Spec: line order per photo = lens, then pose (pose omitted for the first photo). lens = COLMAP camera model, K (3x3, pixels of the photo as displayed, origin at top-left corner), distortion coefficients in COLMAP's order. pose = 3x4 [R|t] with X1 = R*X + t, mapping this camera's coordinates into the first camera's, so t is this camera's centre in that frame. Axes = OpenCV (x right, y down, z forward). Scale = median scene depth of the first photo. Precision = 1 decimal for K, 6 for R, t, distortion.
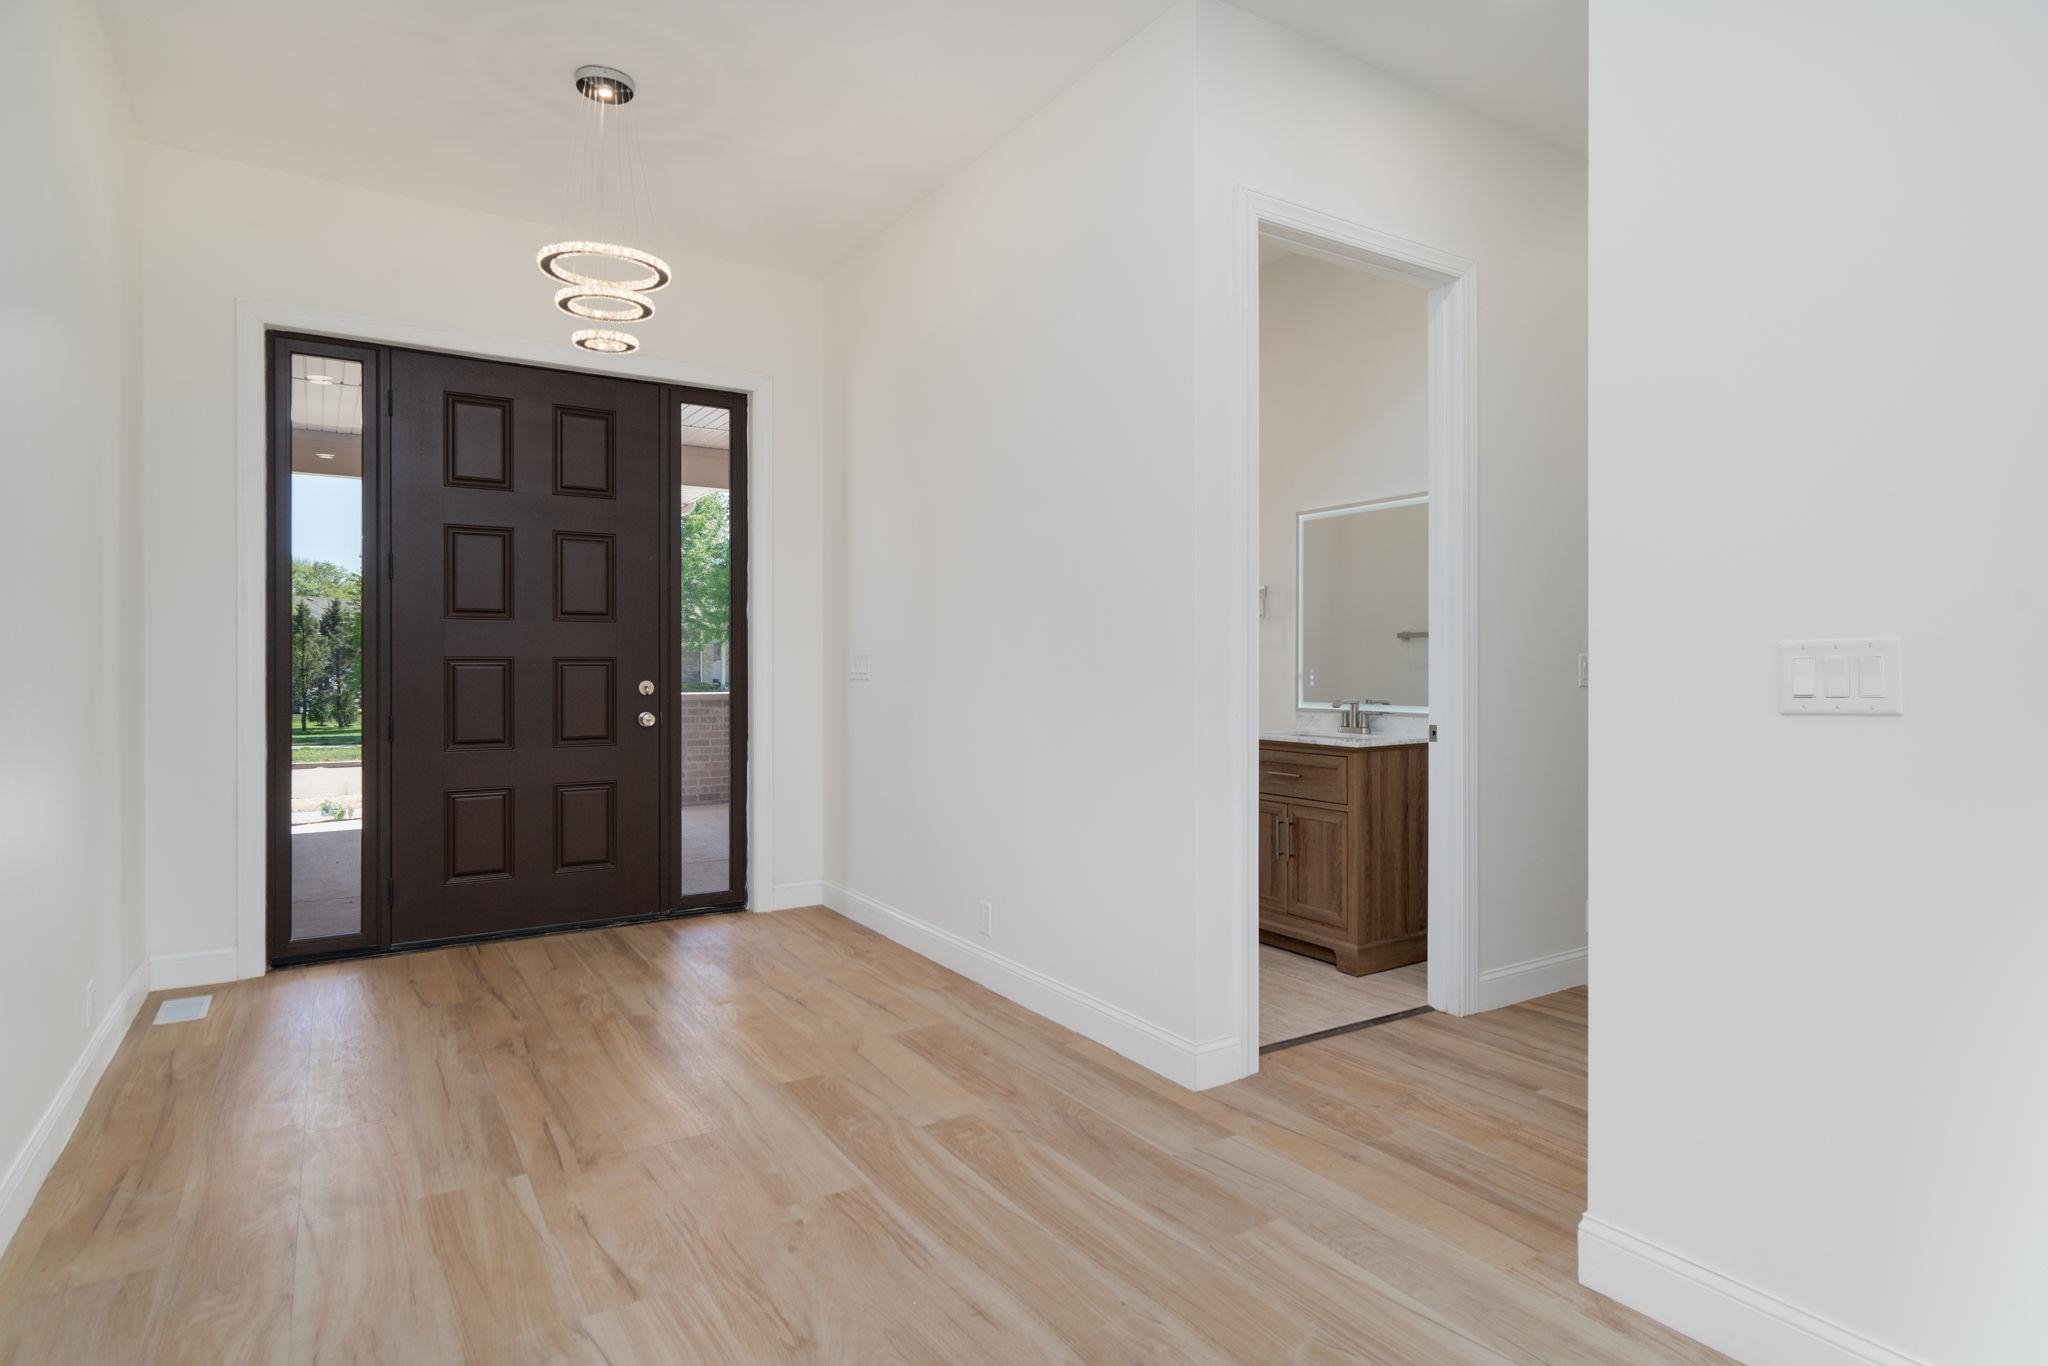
lens RADIAL K [[1096.5, 0, 1030.5], [0, 1096.5, 679.1], [0, 0, 1]] dist [0.000615, 0.000443]
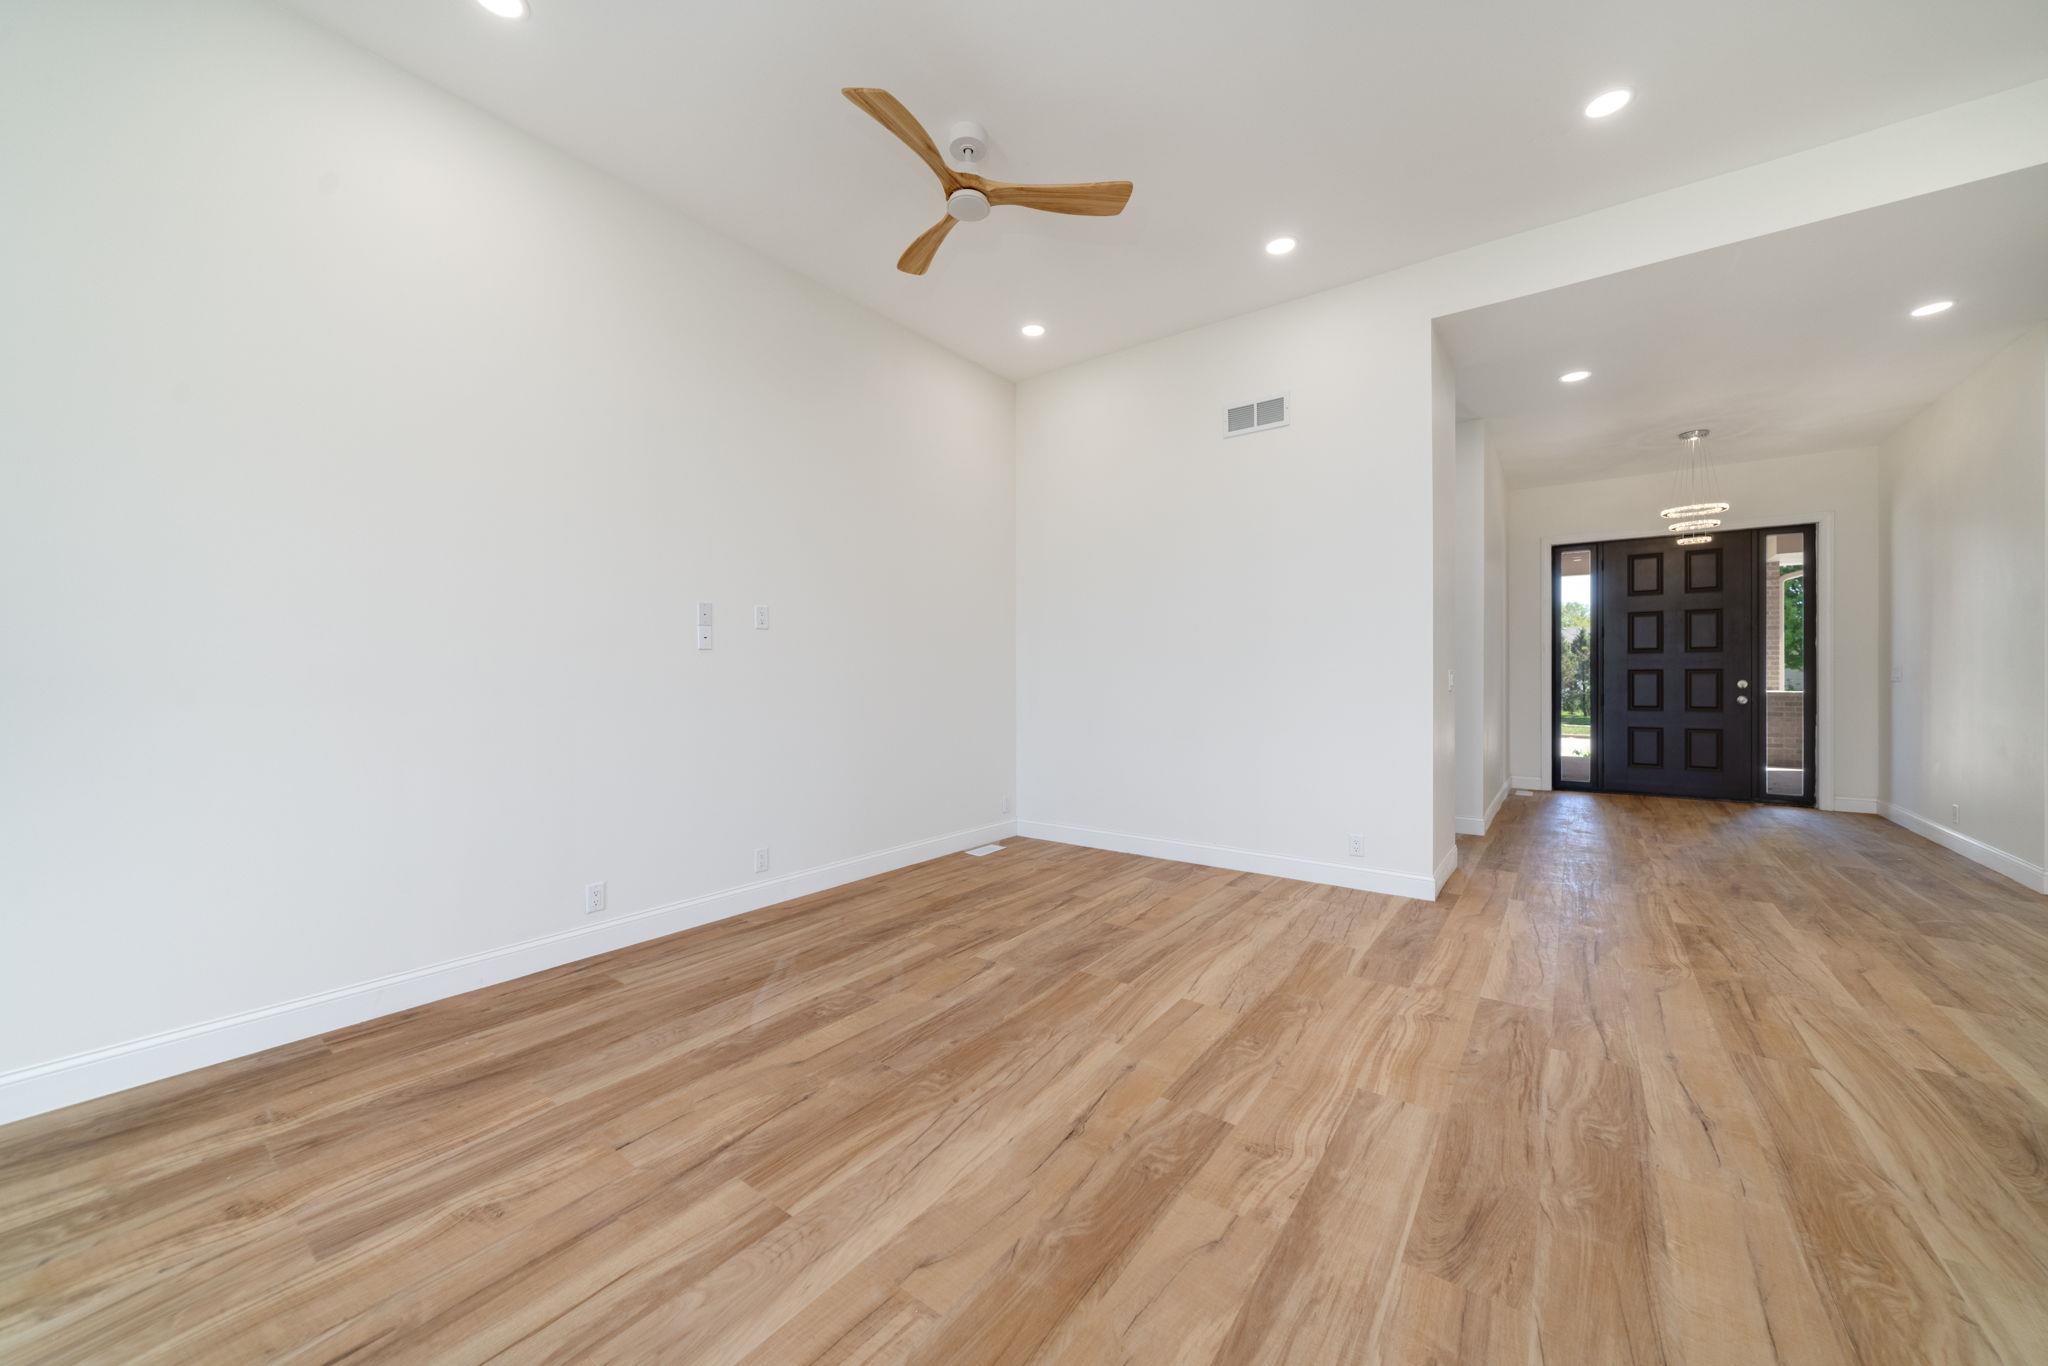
lens RADIAL K [[754.5, 0, 1030.7], [0, 754.5, 679.3], [0, 0, 1]] dist [0.000225, 0.000046]
pose [[0.366071, -0.000113, -0.930587, 0.514597], [-0.000788, 1.000000, -0.000431, 0.000514], [0.930587, 0.000891, 0.366071, -0.802105]]
